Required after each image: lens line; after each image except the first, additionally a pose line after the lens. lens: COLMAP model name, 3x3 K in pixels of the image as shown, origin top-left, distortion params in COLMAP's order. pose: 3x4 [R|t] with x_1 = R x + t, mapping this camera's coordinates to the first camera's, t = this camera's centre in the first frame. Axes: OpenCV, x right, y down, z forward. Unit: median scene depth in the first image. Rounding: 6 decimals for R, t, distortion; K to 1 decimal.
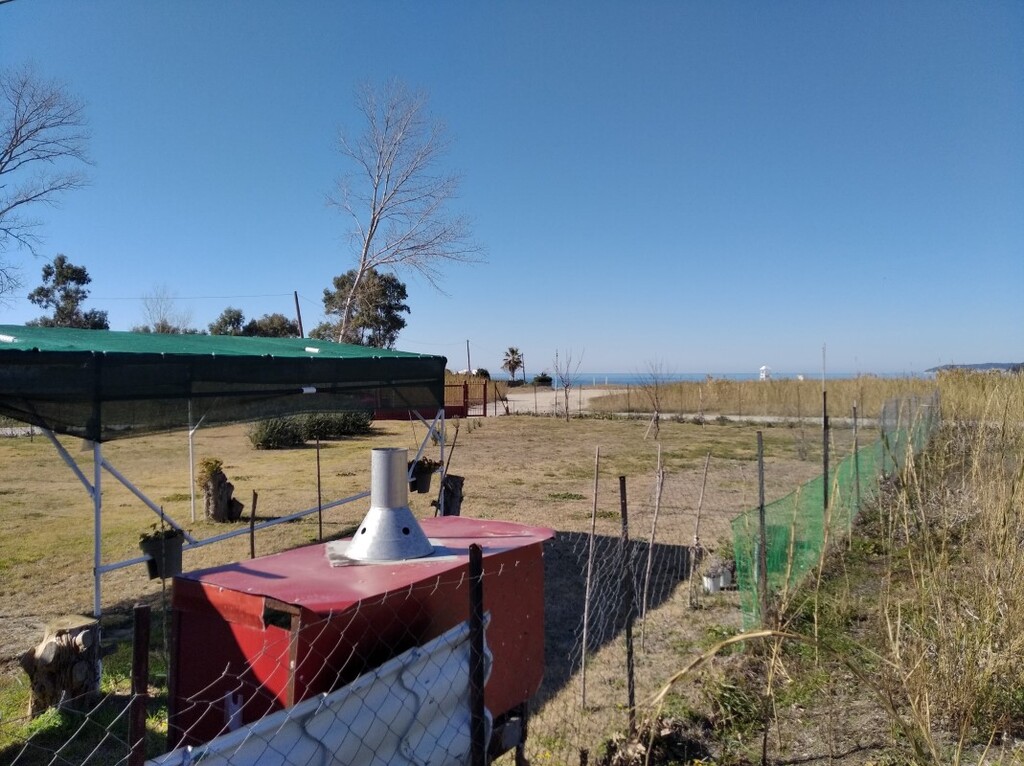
lens RADIAL K [[740.2, 0, 511.1], [0, 740.2, 385.0], [0, 0, 1]] dist [0.023361, -0.006037]
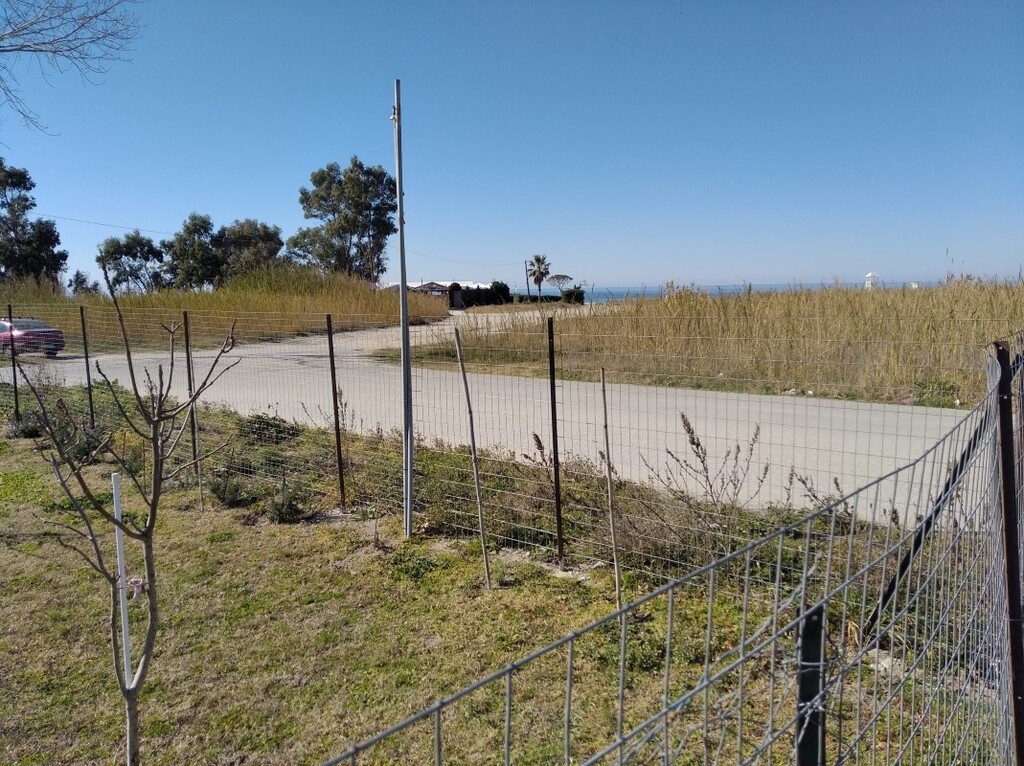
lens RADIAL K [[740.2, 0, 513.0], [0, 740.2, 383.5], [0, 0, 1]] dist [0.023361, -0.006037]
pose [[0.987891, 0.005382, -0.155057, 0.115179], [0.012058, 0.993712, 0.111315, -0.000216], [0.154681, -0.111837, 0.981614, 0.189607]]
